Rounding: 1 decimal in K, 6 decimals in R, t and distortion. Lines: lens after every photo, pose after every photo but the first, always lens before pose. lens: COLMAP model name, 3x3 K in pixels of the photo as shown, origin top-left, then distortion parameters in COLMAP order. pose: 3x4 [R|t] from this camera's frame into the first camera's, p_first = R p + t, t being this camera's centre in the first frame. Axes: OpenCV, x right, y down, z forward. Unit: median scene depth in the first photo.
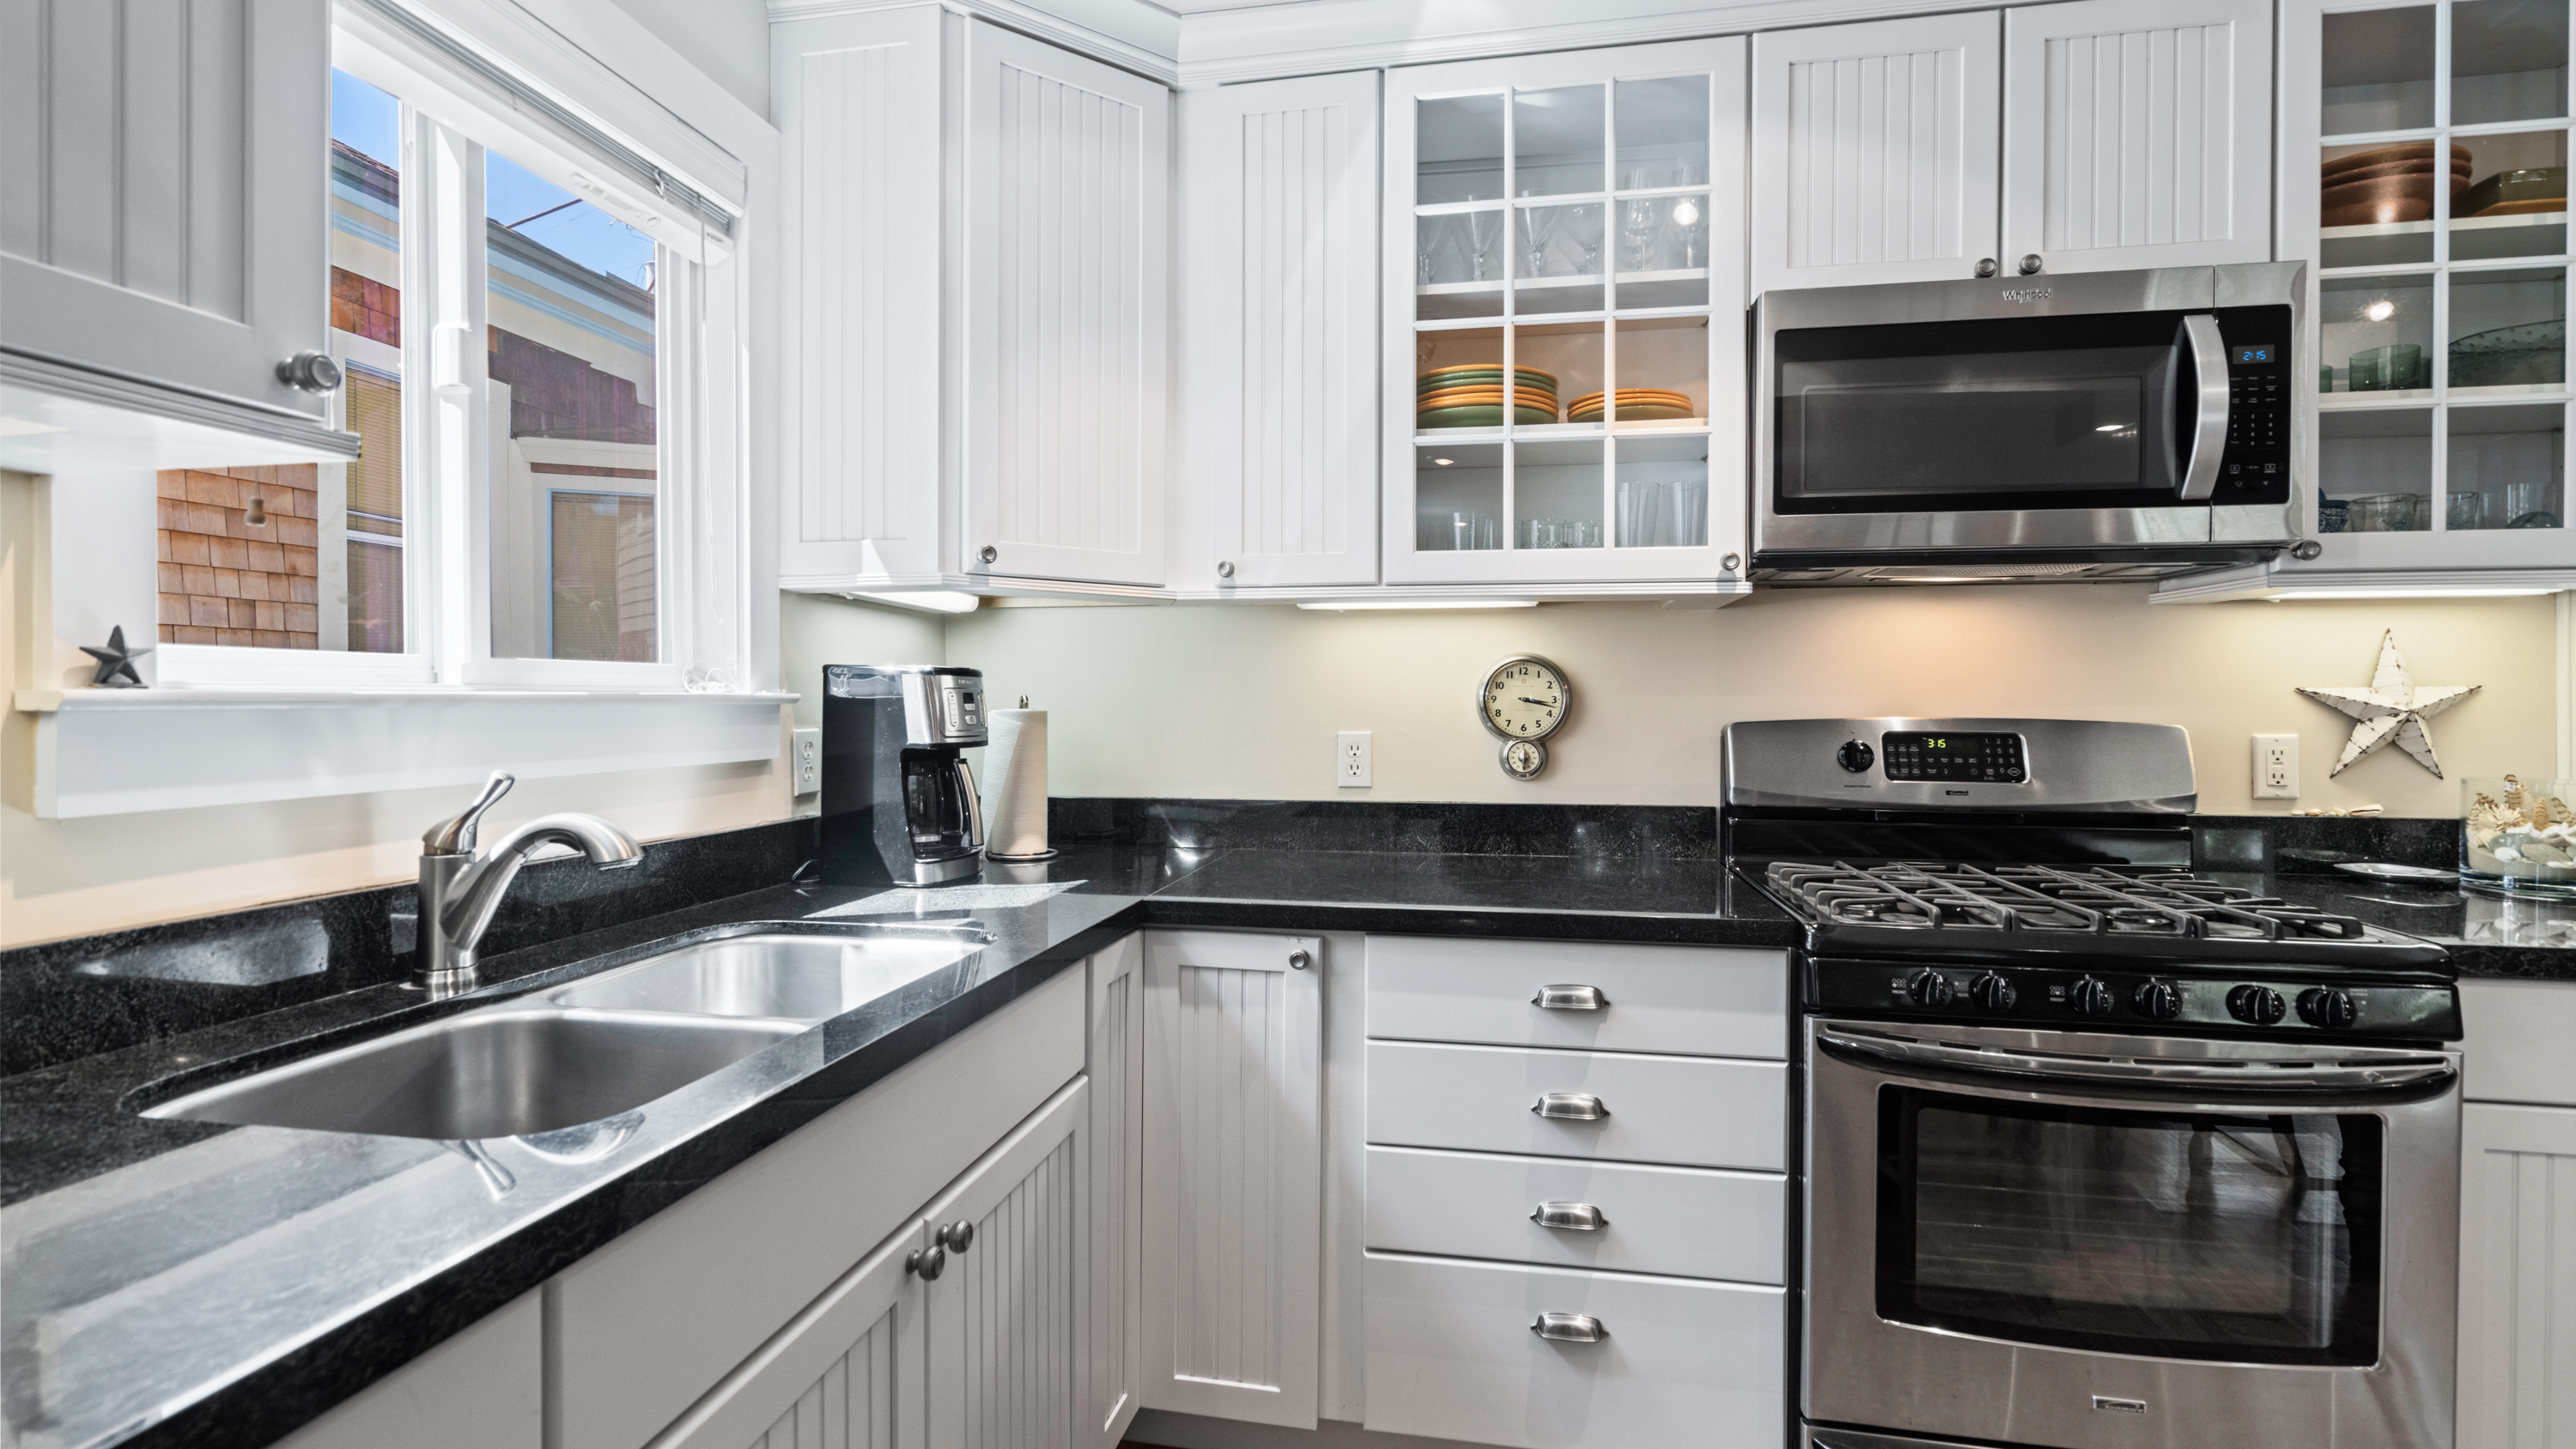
lens RADIAL K [[1167.5, 0, 1287.9], [0, 1167.5, 707.5], [0, 0, 1]] dist [-0.000774, 0.000961]
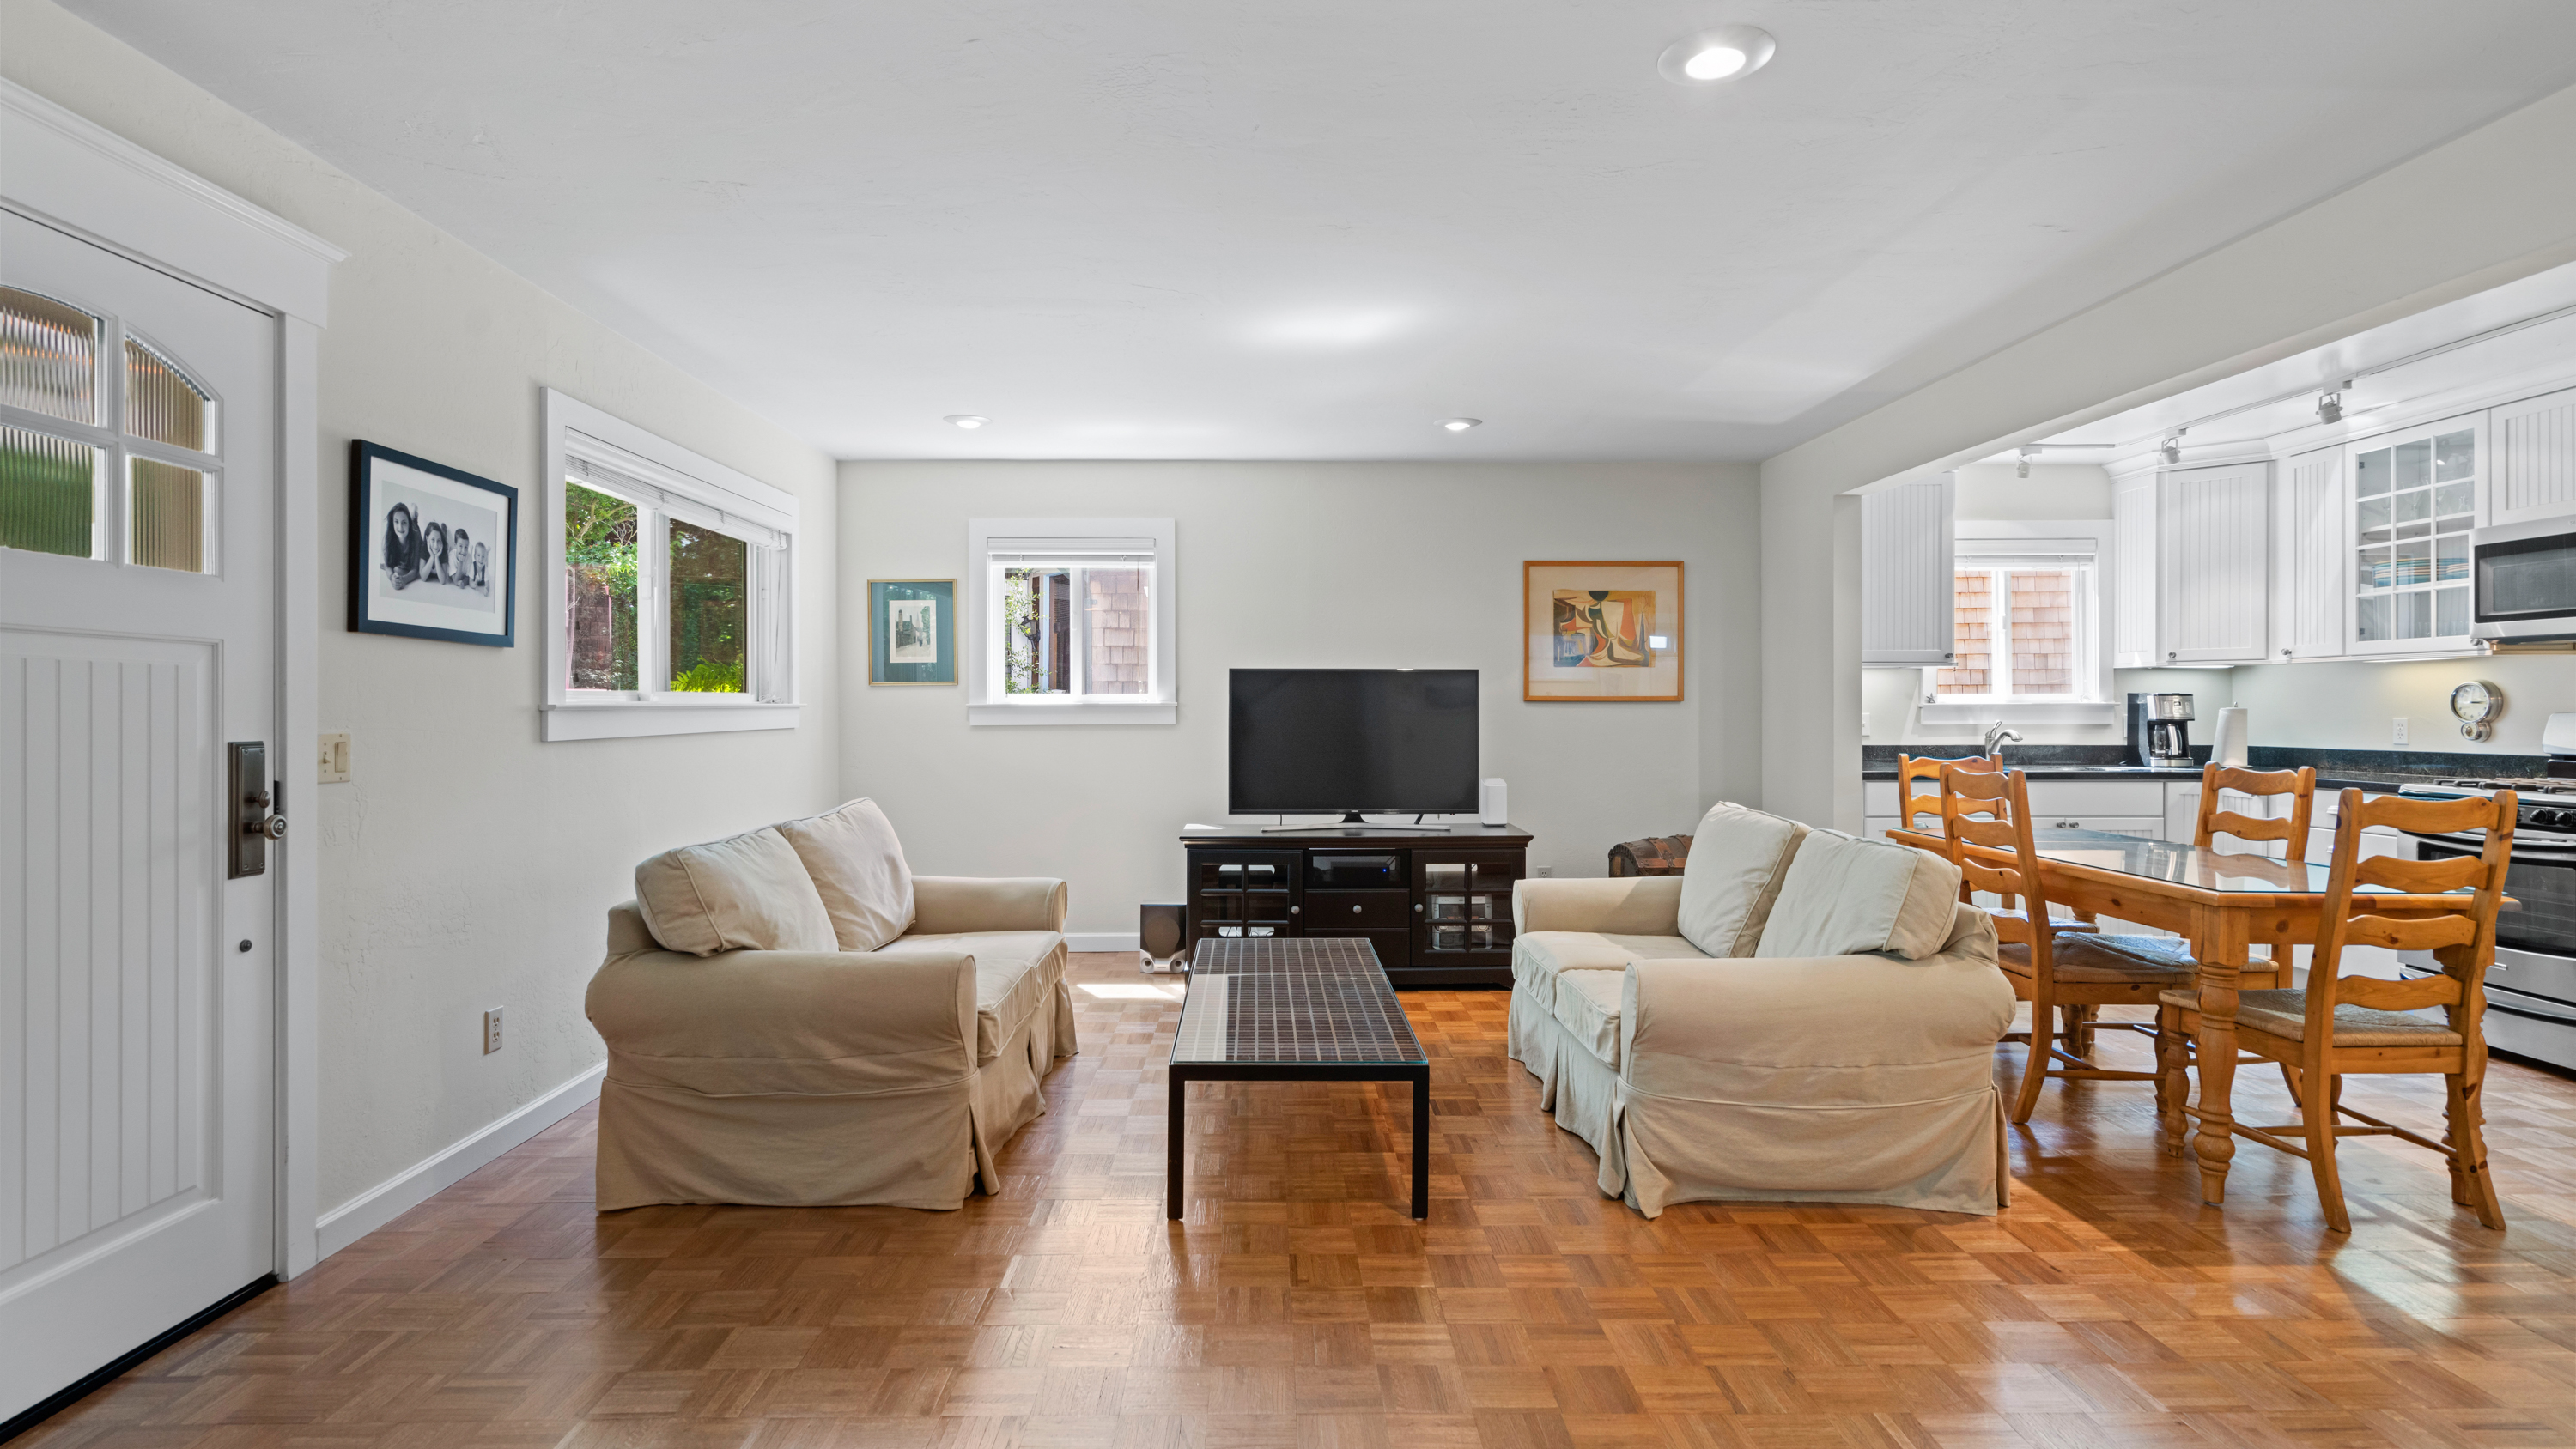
lens RADIAL K [[1207.0, 0, 1287.8], [0, 1207.0, 709.0], [0, 0, 1]] dist [0.003140, 0.000509]
pose [[0.207918, -0.003303, -0.978141, 2.137280], [-0.003643, 0.999985, -0.004151, 0.024628], [0.978140, 0.004426, 0.207903, -1.714302]]
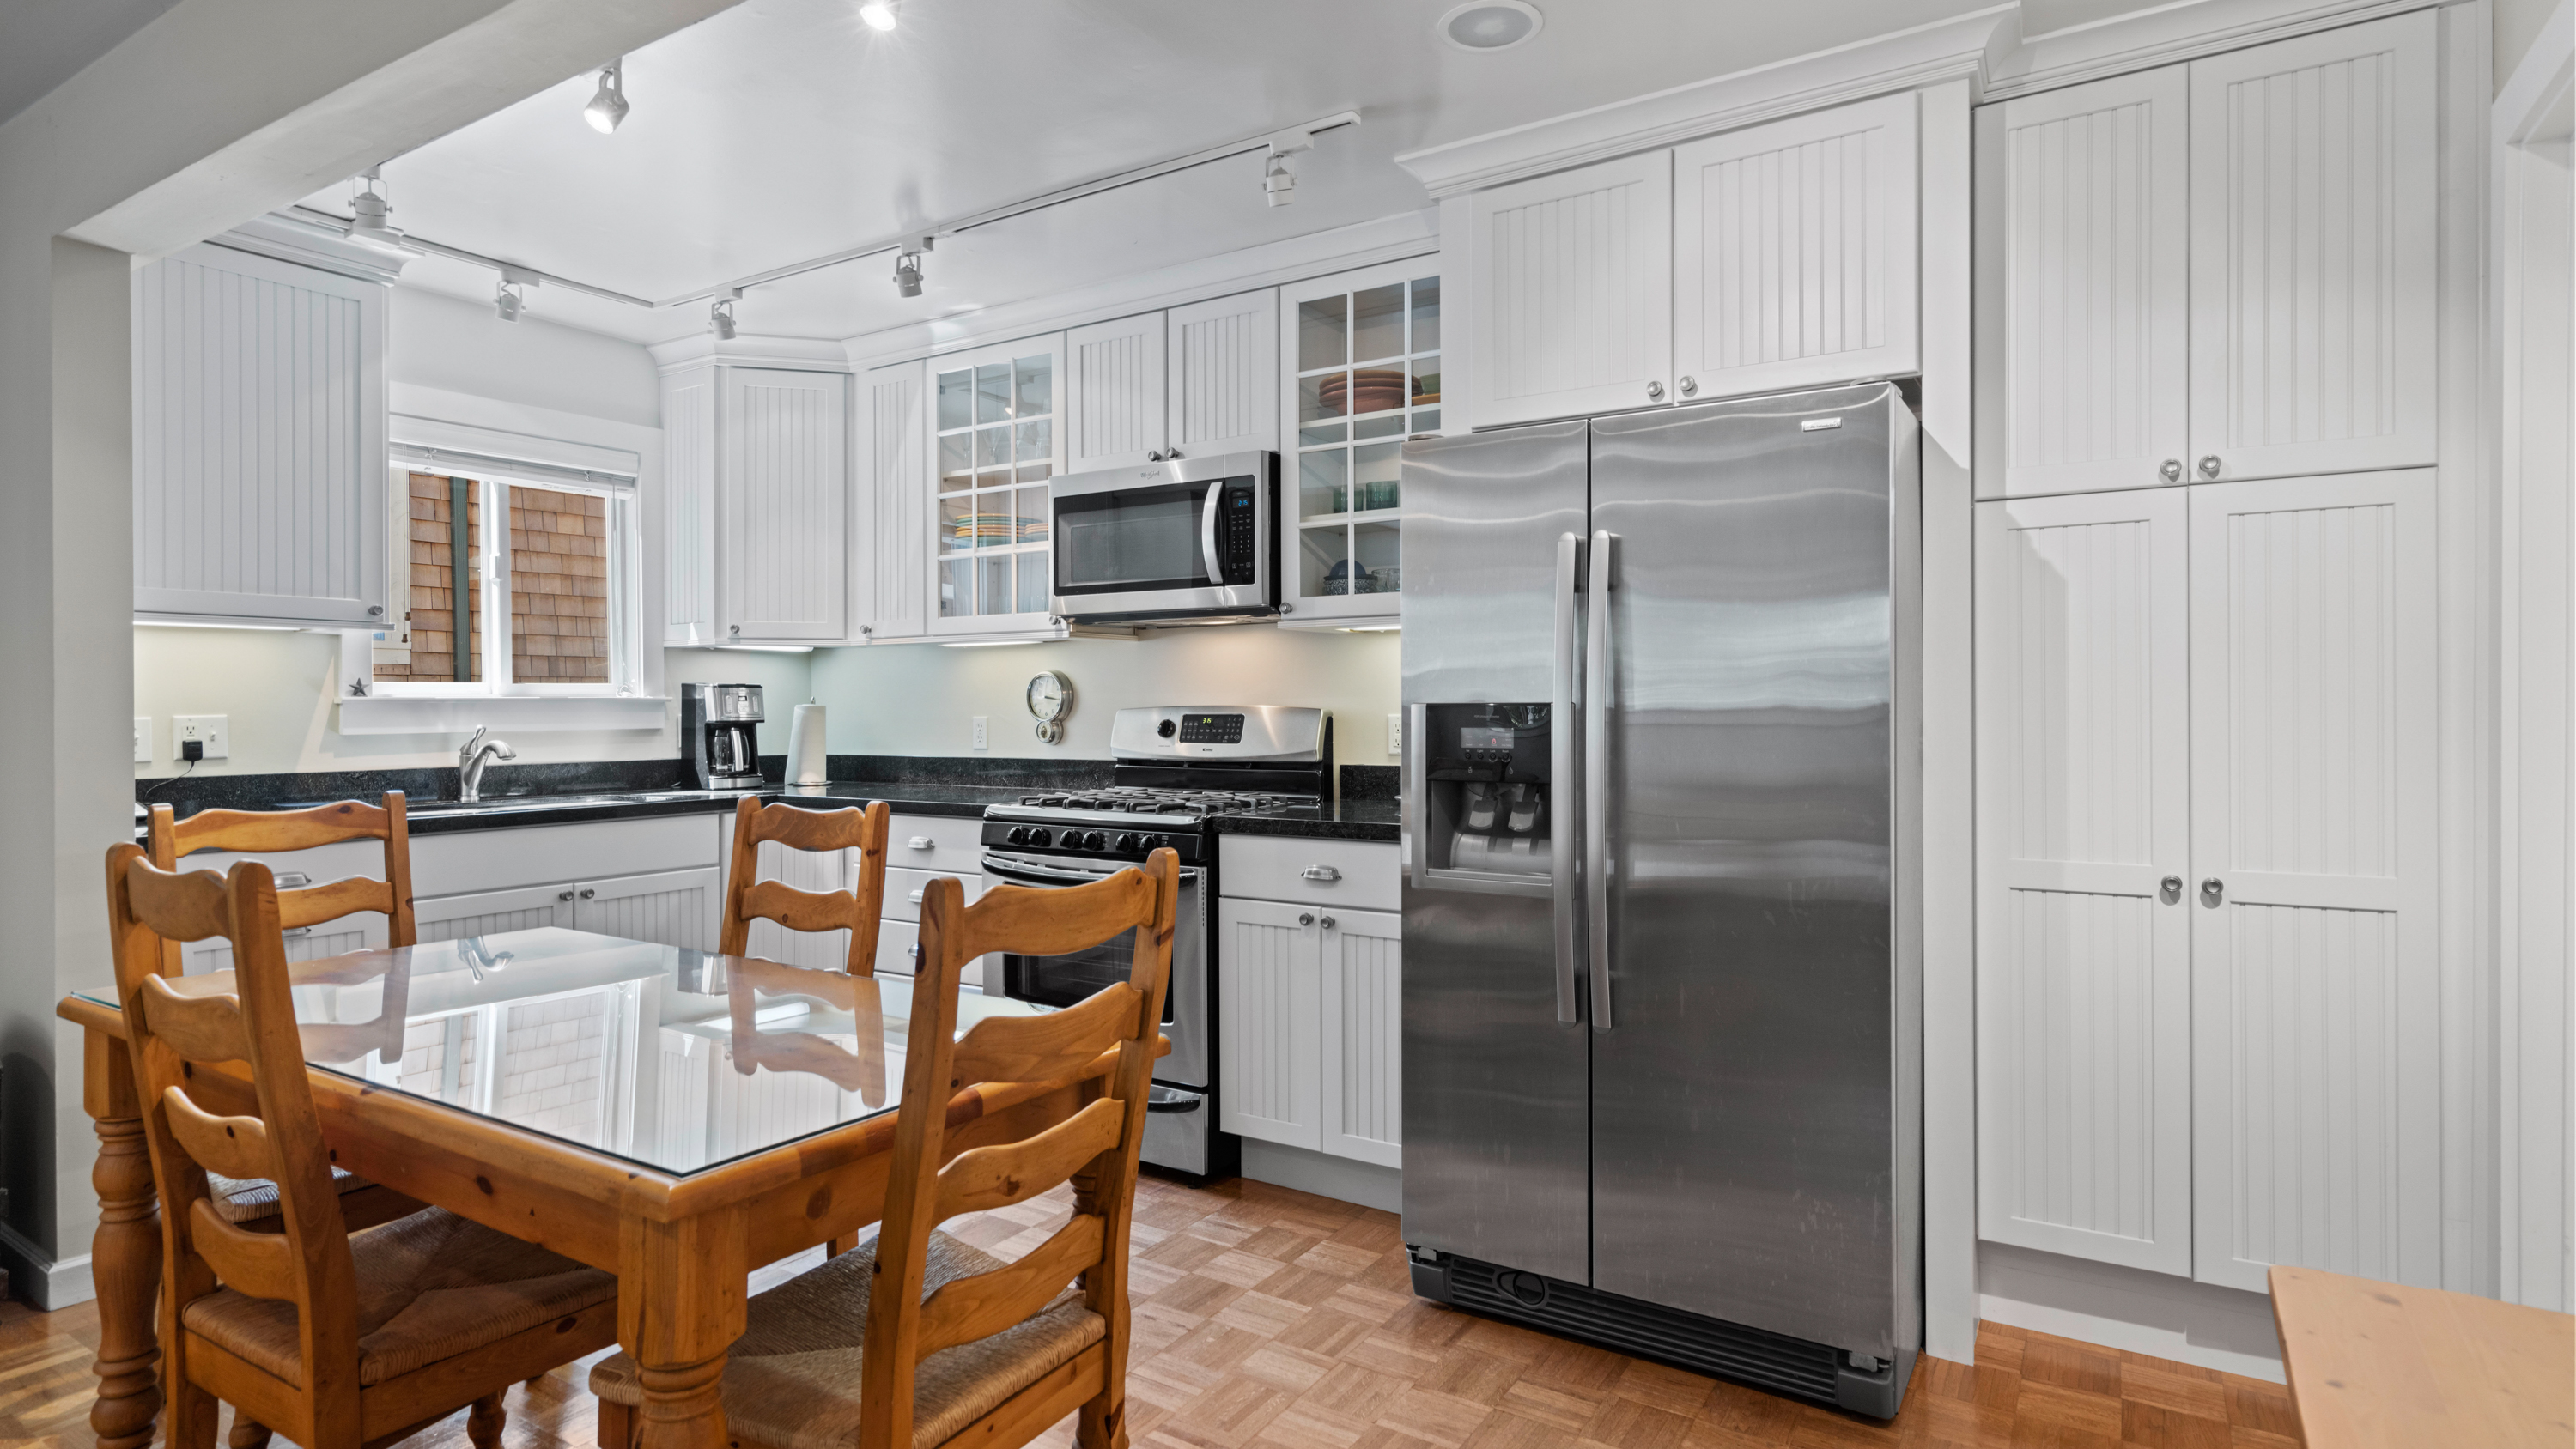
lens RADIAL K [[1330.1, 0, 1281.9], [0, 1330.1, 709.5], [0, 0, 1]] dist [0.003502, 0.000572]
pose [[0.928233, -0.006079, -0.371949, 1.426700], [0.004755, 0.999979, -0.004477, 0.024778], [0.371968, 0.002387, 0.928243, -0.773136]]
